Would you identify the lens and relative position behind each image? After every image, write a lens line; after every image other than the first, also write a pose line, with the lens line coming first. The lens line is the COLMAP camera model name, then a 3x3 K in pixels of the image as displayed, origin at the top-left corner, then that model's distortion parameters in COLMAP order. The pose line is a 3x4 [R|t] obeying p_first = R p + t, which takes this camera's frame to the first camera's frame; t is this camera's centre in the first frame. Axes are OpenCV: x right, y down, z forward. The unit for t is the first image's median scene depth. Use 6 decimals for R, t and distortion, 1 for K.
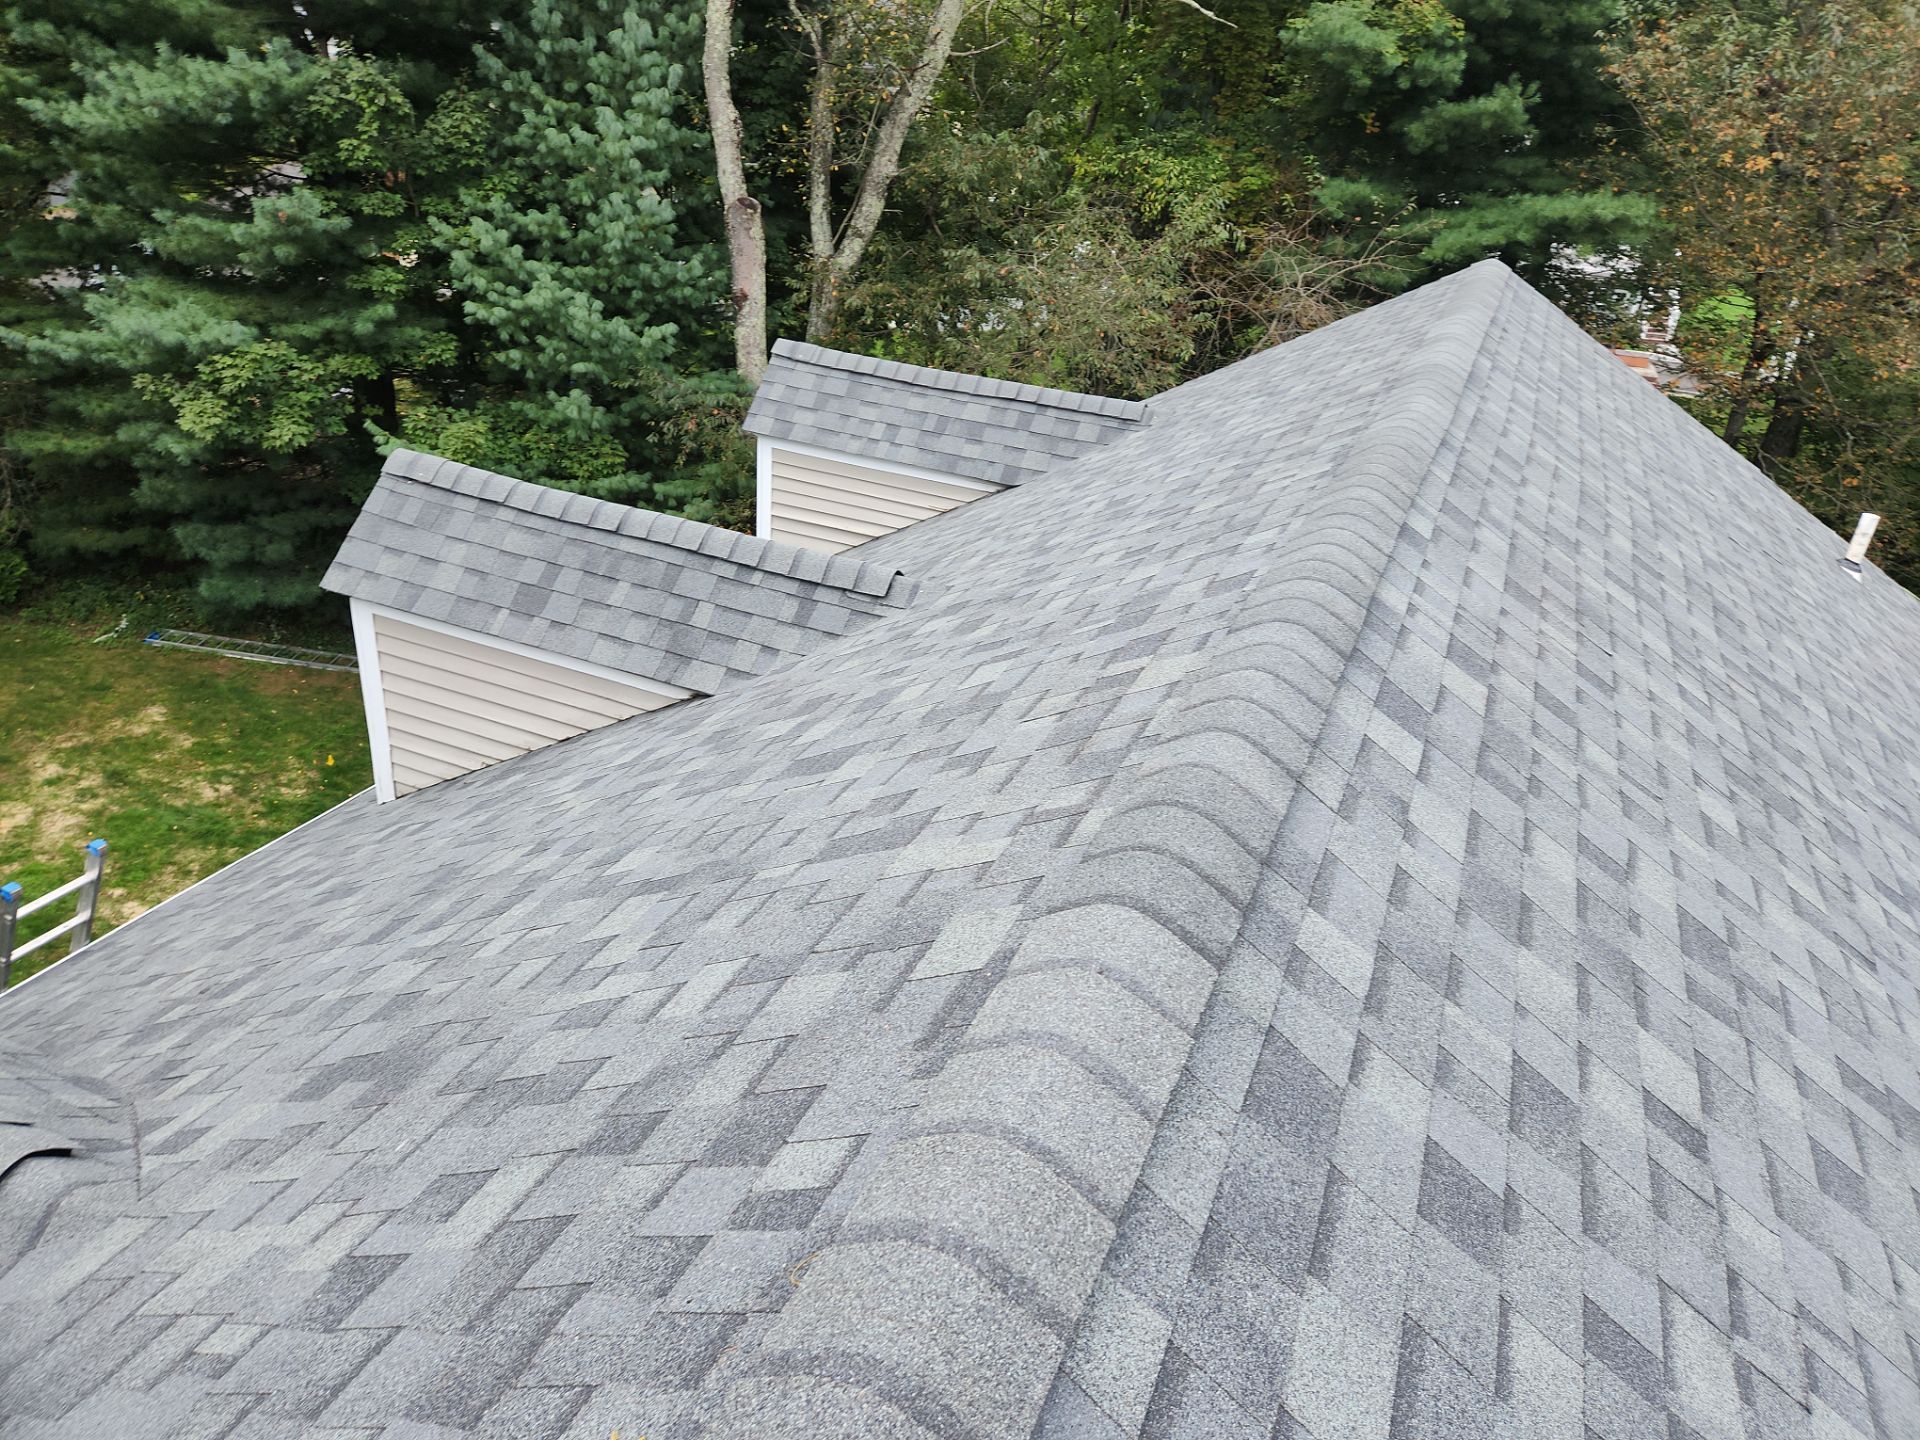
lens RADIAL K [[1272.0, 0, 983.3], [0, 1272.0, 708.4], [0, 0, 1]] dist [0.086224, -0.067728]
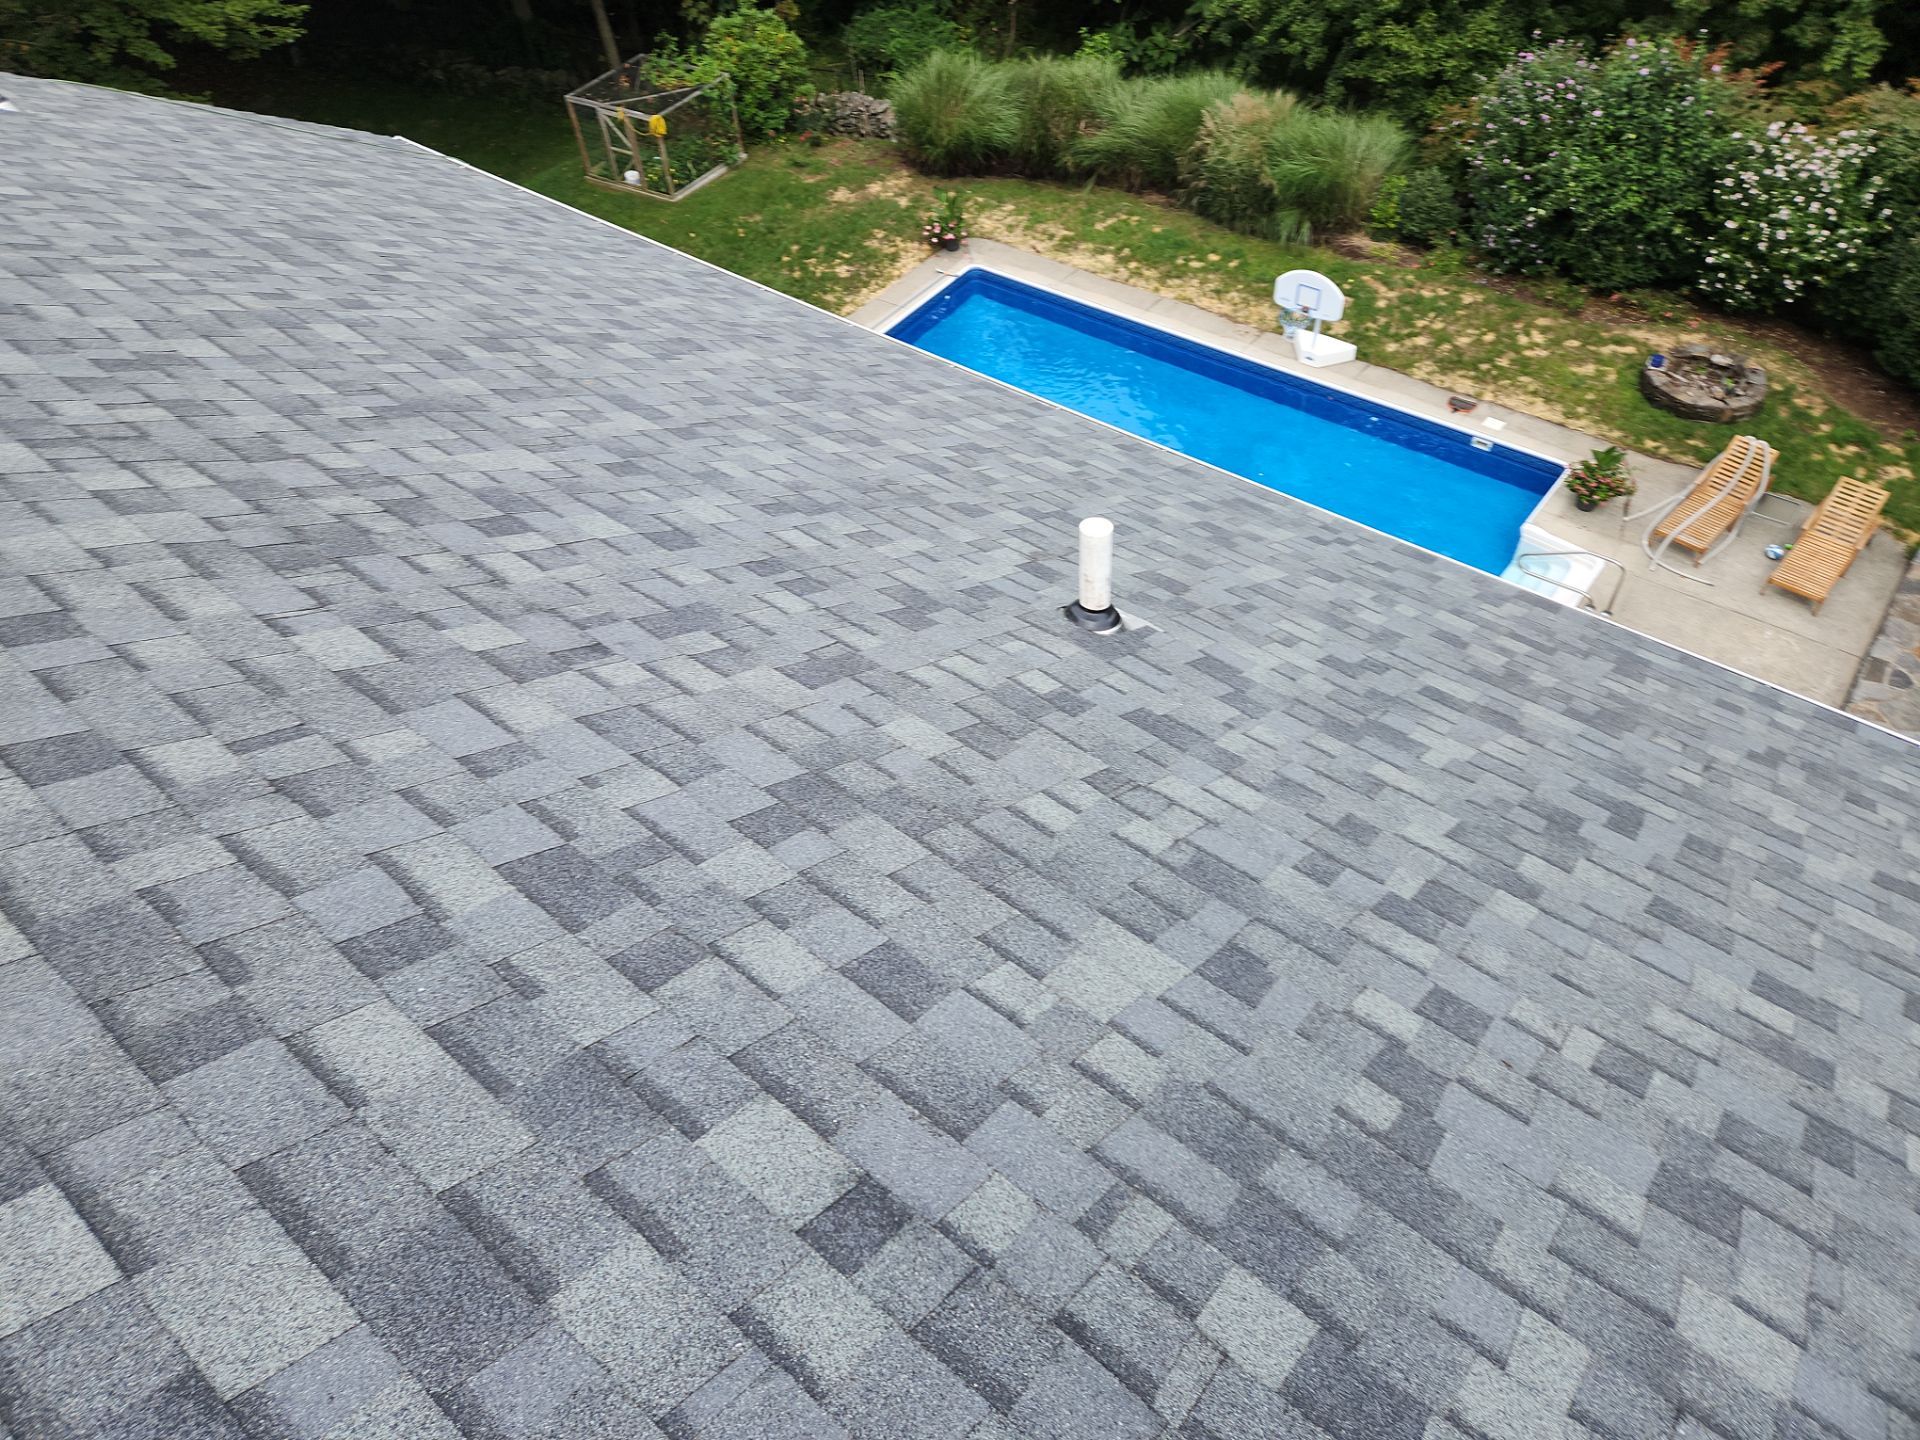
lens RADIAL K [[1272.0, 0, 929.4], [0, 1272.0, 707.8], [0, 0, 1]] dist [0.086224, -0.067728]
pose [[0.275440, -0.783101, 0.557571, 0.139776], [0.516774, 0.609691, 0.601018, -0.095254], [-0.810603, 0.122594, 0.572619, 0.201284]]
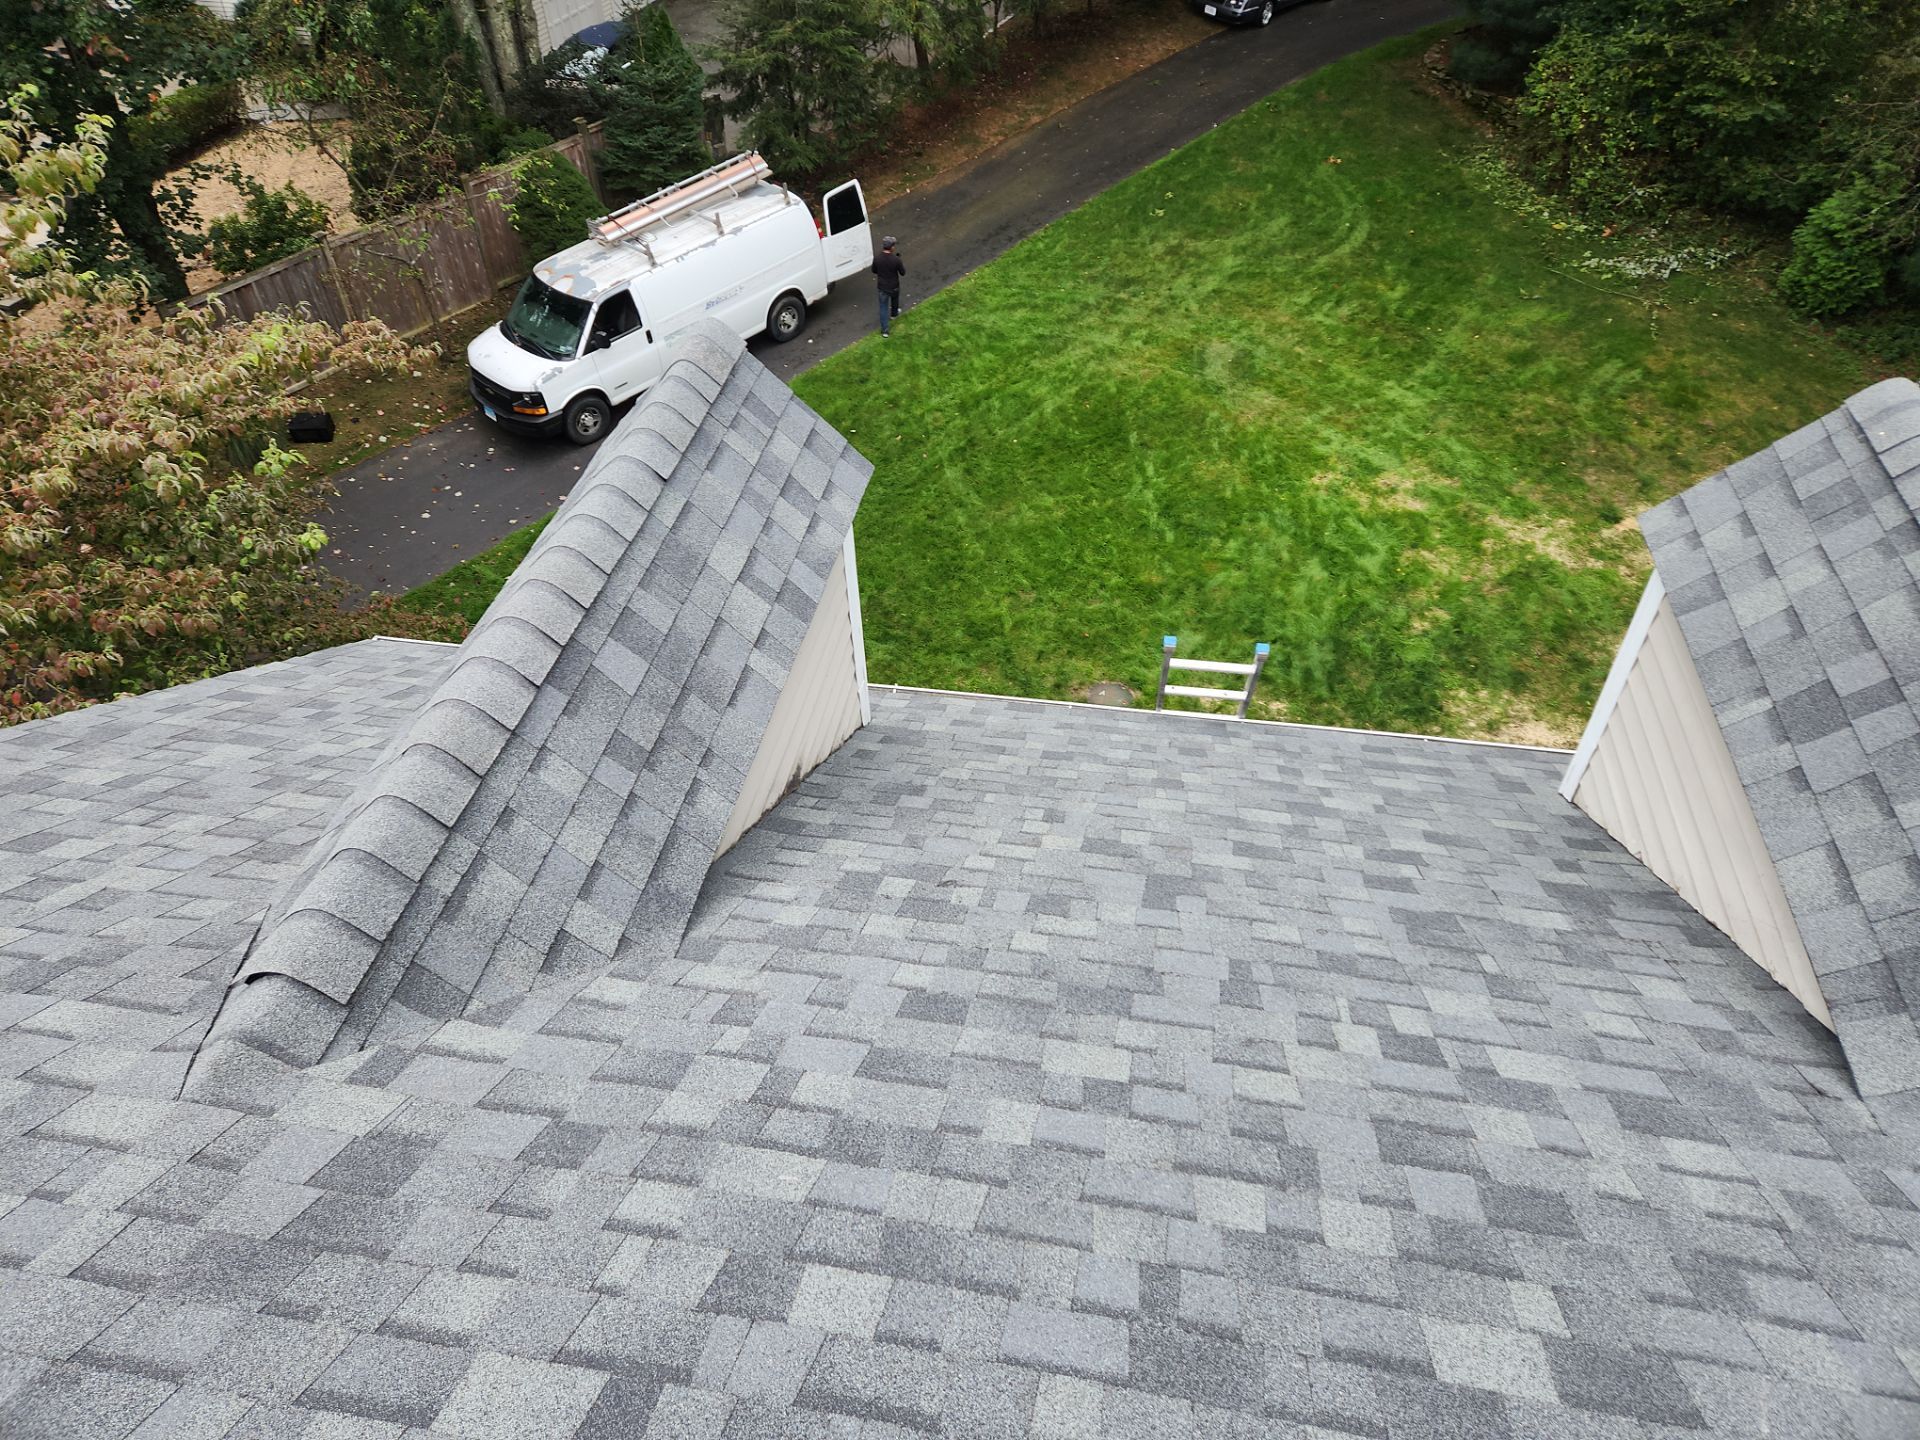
lens RADIAL K [[1272.0, 0, 932.0], [0, 1272.0, 706.4], [0, 0, 1]] dist [0.086224, -0.067728]
pose [[0.211959, 0.590821, -0.778462, 0.013419], [-0.395985, 0.780163, 0.484294, -0.214806], [0.893459, 0.205609, 0.399319, 0.424527]]
